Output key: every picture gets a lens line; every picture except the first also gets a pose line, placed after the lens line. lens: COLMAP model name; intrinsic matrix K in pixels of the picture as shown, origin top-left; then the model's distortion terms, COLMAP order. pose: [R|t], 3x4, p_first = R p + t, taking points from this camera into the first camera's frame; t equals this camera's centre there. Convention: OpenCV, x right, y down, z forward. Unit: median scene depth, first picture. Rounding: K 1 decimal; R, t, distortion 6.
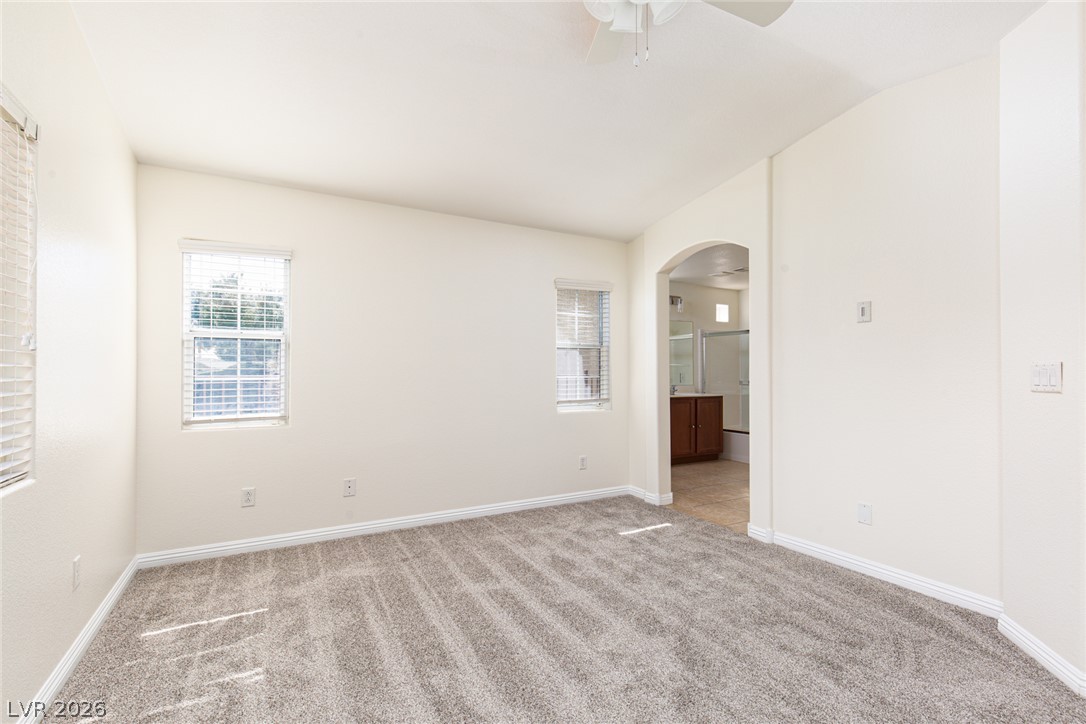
lens RADIAL K [[490.3, 0, 542.0], [0, 490.3, 368.4], [0, 0, 1]] dist [0.003879, -0.000400]
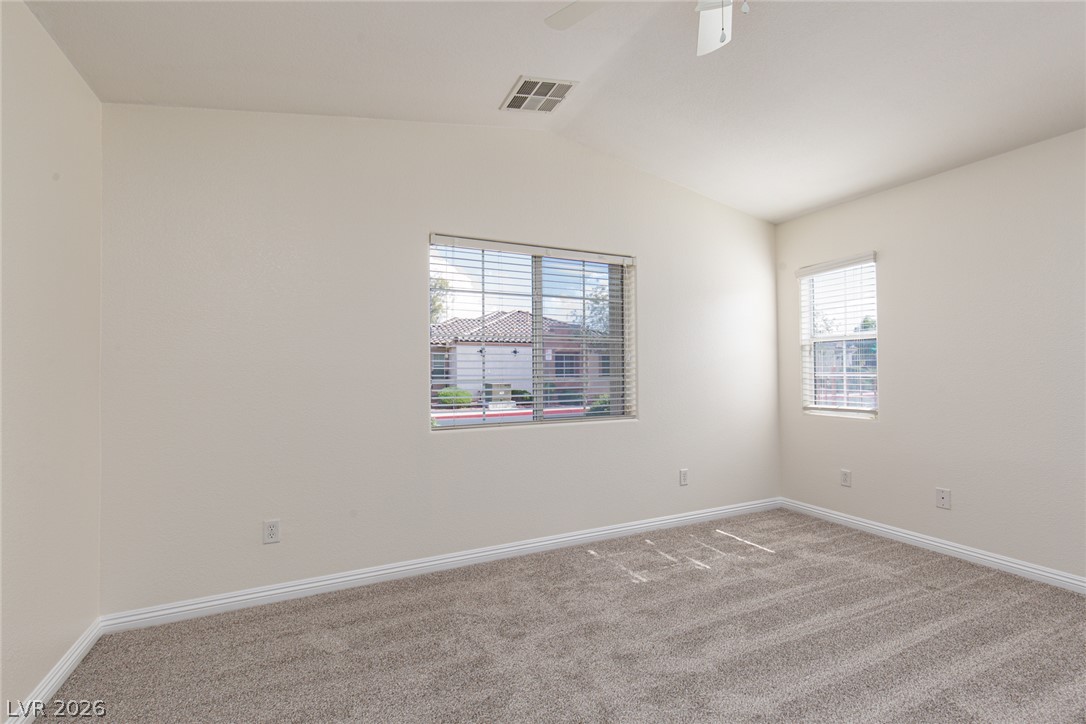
lens RADIAL K [[490.3, 0, 545.1], [0, 490.3, 362.8], [0, 0, 1]] dist [0.003879, -0.000400]
pose [[-0.060053, -0.016377, -0.998061, 0.662170], [0.013262, 0.999764, -0.017203, 0.002821], [0.998107, -0.014270, -0.059821, 0.407518]]
